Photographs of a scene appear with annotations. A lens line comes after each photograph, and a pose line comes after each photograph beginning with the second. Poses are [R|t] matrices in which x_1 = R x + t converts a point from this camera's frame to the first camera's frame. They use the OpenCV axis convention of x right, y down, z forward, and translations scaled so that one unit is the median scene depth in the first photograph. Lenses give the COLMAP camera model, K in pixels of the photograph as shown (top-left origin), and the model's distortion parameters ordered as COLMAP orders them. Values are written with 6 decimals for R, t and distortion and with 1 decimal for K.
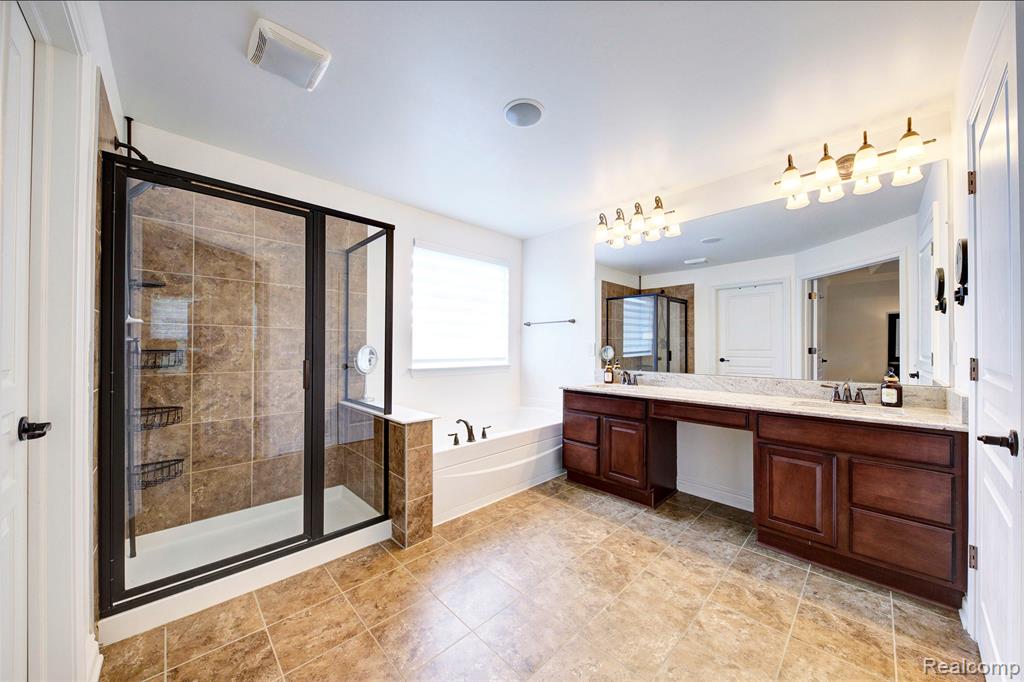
lens RADIAL K [[352.3, 0, 517.5], [0, 352.3, 345.2], [0, 0, 1]] dist [0.002531, -0.003959]
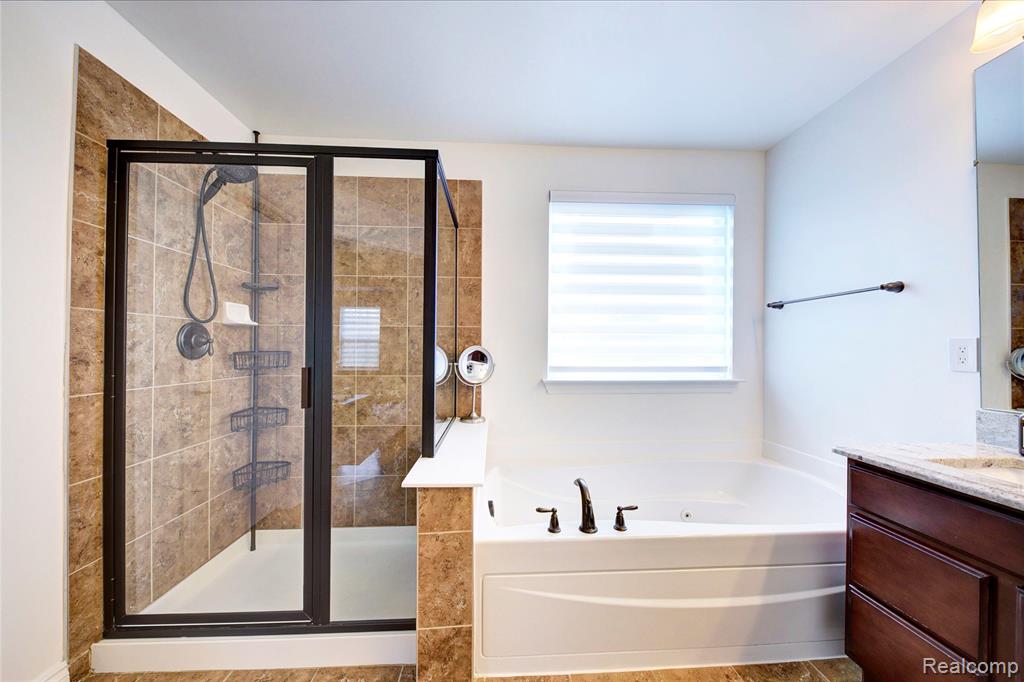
lens RADIAL K [[352.3, 0, 510.9], [0, 352.3, 346.7], [0, 0, 1]] dist [0.002531, -0.003959]
pose [[0.747532, -0.004614, -0.664210, 0.132814], [0.003156, 0.999989, -0.003394, 0.004561], [0.664218, 0.000441, 0.747538, 0.553941]]
